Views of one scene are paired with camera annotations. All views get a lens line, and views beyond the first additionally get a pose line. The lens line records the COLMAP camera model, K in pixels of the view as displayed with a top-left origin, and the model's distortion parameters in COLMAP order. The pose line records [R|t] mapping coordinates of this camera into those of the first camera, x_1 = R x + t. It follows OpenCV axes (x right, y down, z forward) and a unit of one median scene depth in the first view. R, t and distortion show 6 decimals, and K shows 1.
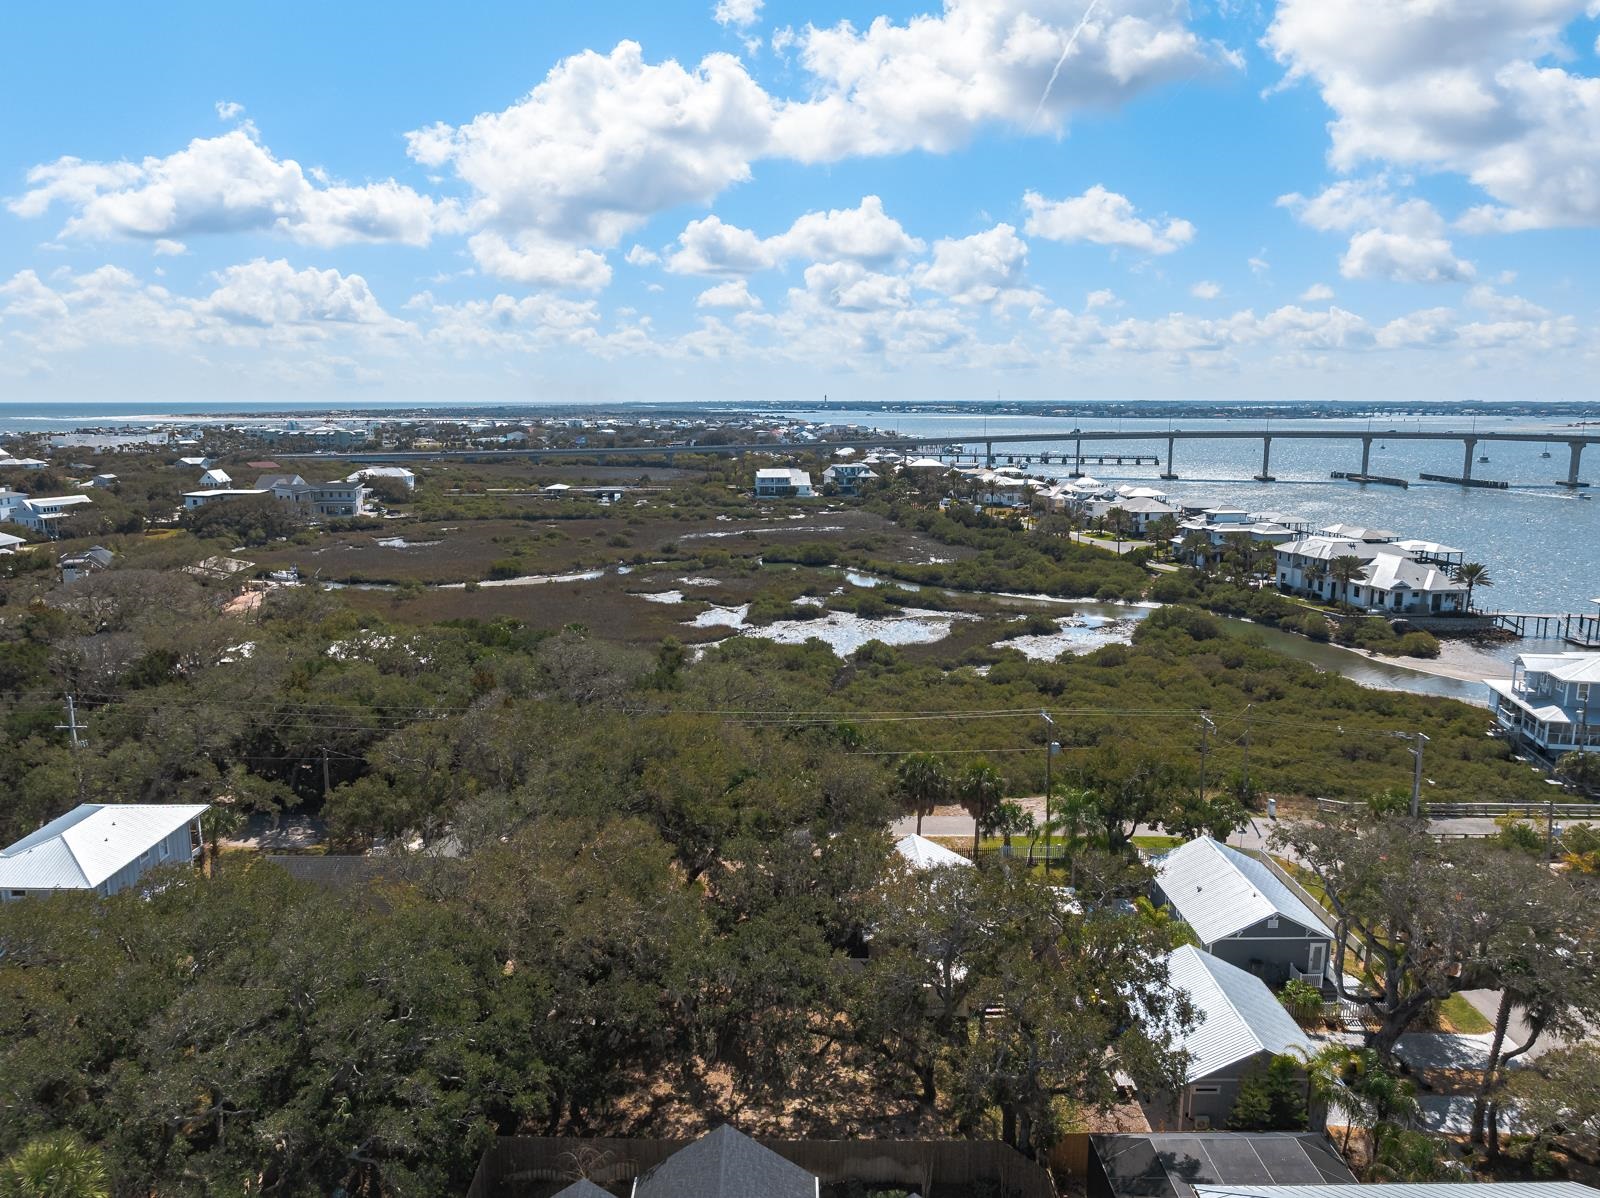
lens RADIAL K [[1145.2, 0, 788.1], [0, 1145.2, 595.8], [0, 0, 1]] dist [-0.024202, 0.003937]
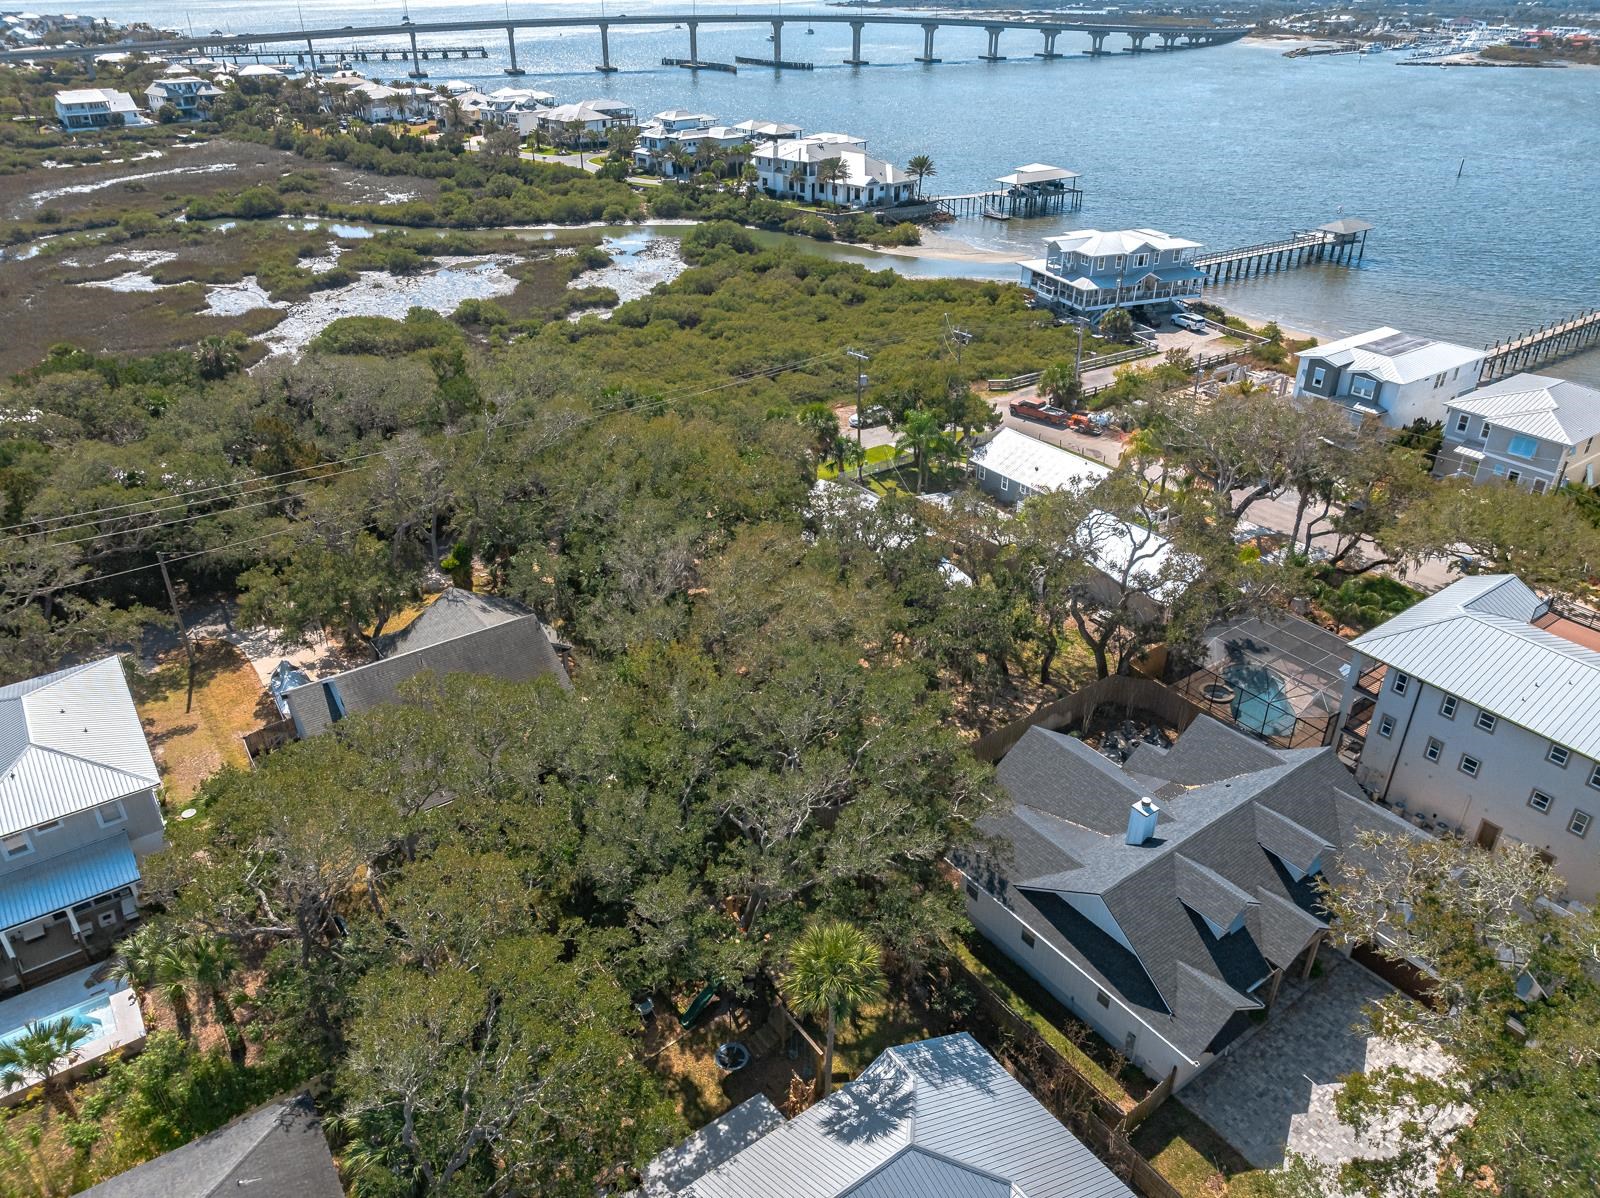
lens RADIAL K [[1112.6, 0, 800.0], [0, 1112.6, 599.0], [0, 0, 1]] dist [-0.021859, 0.009494]
pose [[0.812487, -0.287988, 0.506881, -0.167489], [0.097605, 0.924391, 0.368747, -0.030736], [-0.574751, -0.250128, 0.779164, 0.042589]]
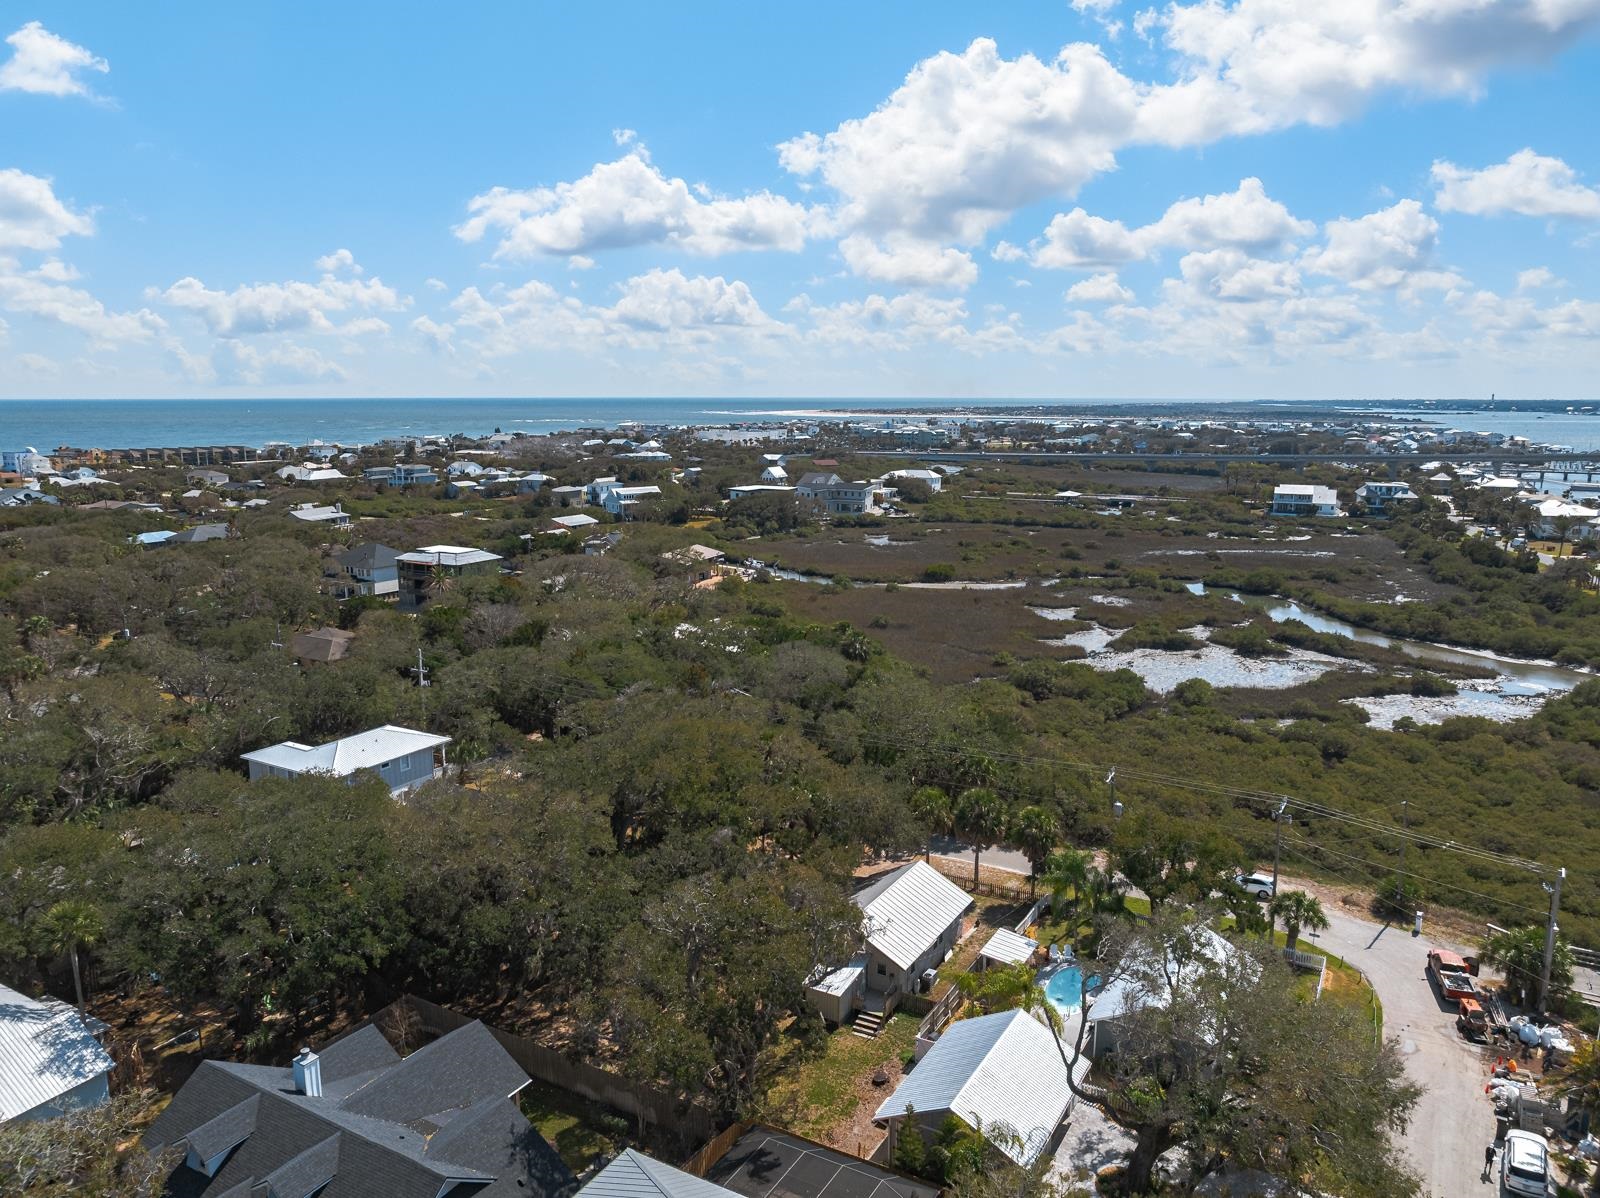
lens RADIAL K [[1141.7, 0, 792.8], [0, 1141.7, 593.4], [0, 0, 1]] dist [-0.023966, 0.010055]
pose [[0.865881, 0.083868, -0.493169, 0.170094], [-0.083380, 0.996252, 0.023028, -0.018206], [0.493252, 0.021181, 0.869629, 0.001501]]
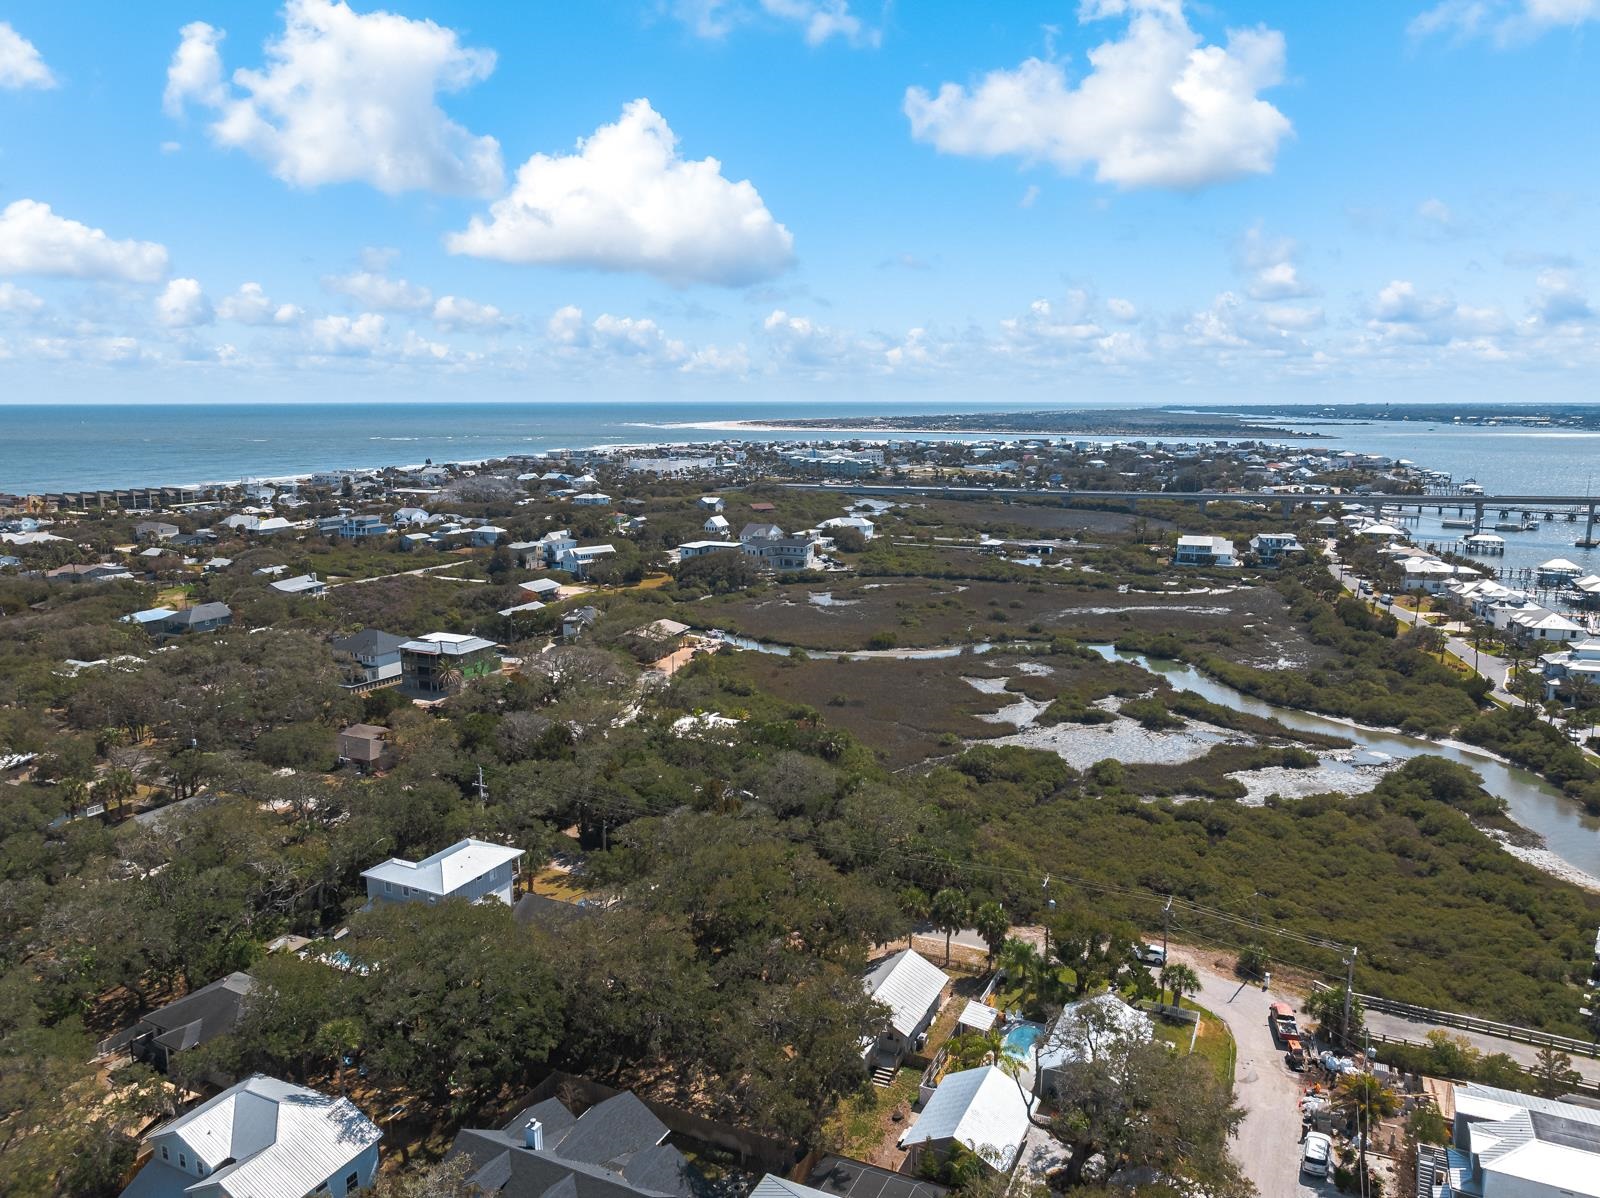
lens RADIAL K [[1145.2, 0, 788.1], [0, 1145.2, 595.8], [0, 0, 1]] dist [-0.024202, 0.003937]
pose [[0.897322, 0.066689, -0.436309, 0.191212], [-0.067708, 0.997617, 0.013233, -0.082542], [0.436152, 0.017667, 0.899699, -0.128143]]
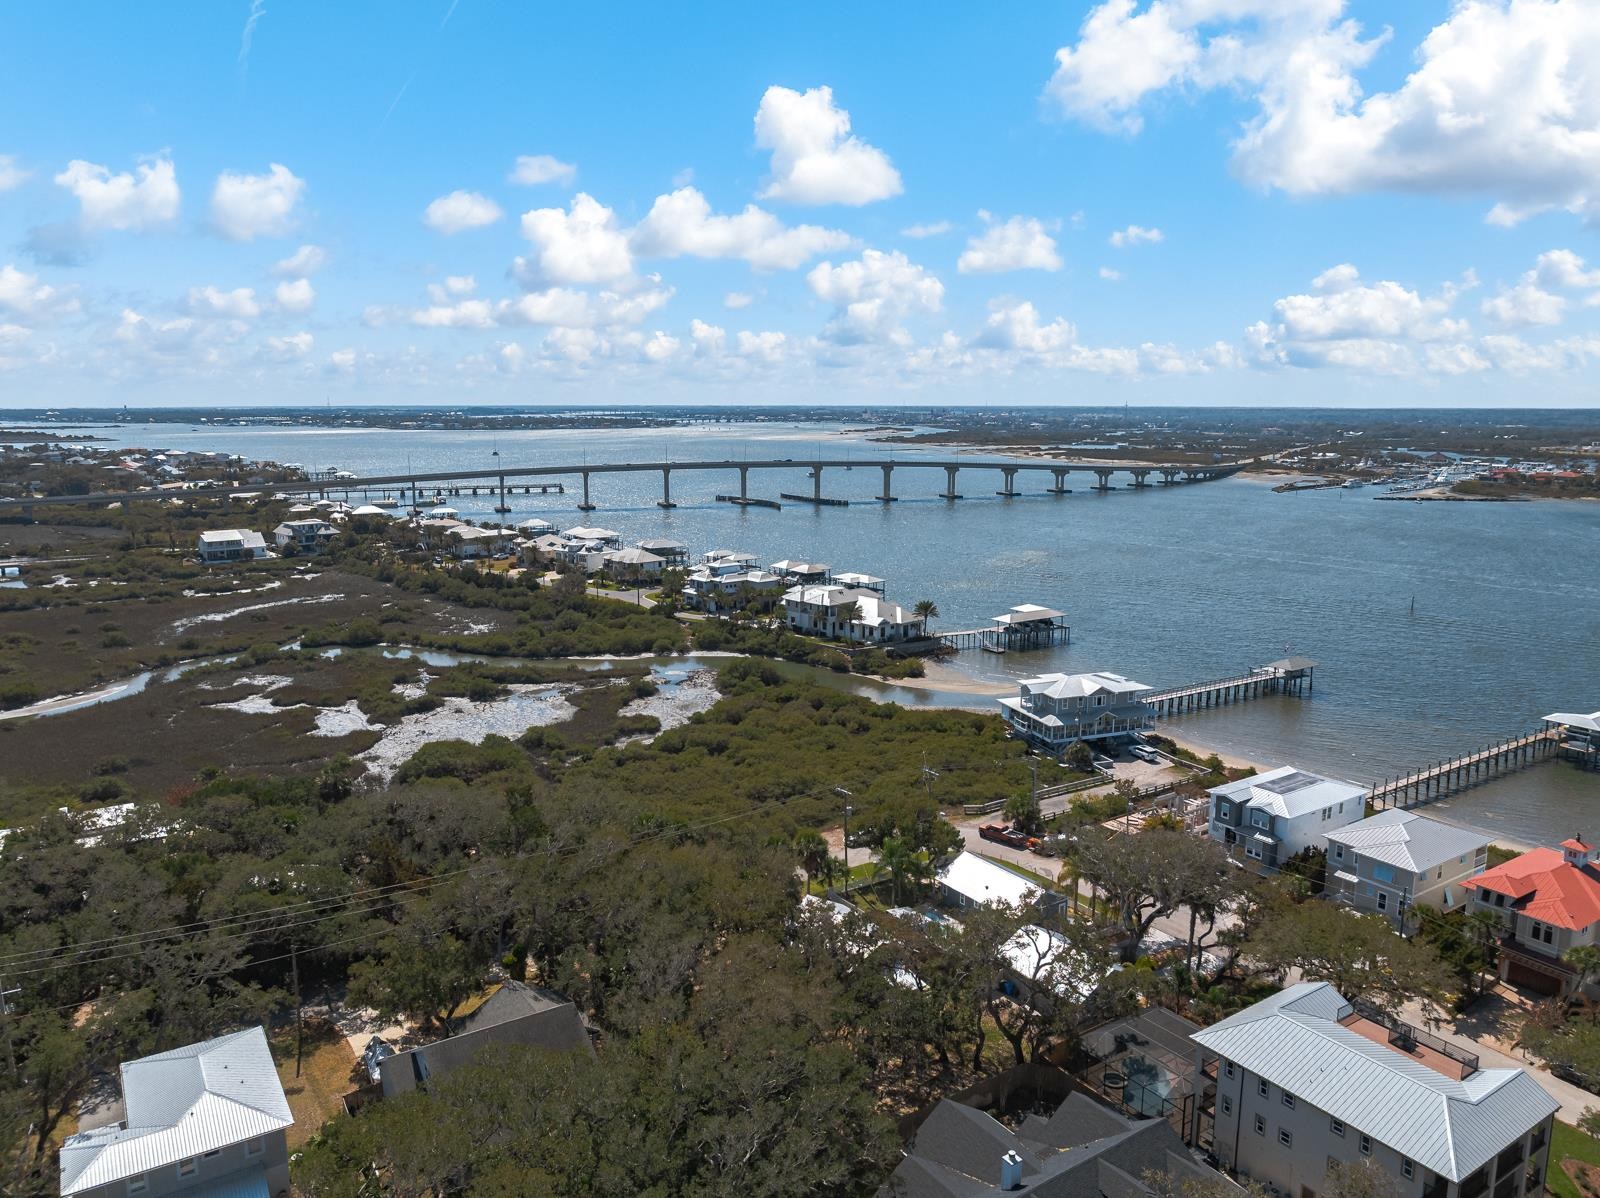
lens RADIAL K [[1125.0, 0, 800.0], [0, 1125.0, 599.0], [0, 0, 1]] dist [-0.023259, -0.005085]
pose [[0.835773, -0.095870, 0.540641, -0.205433], [0.094503, 0.995062, 0.030358, -0.066839], [-0.540881, 0.025720, 0.840706, -0.055807]]
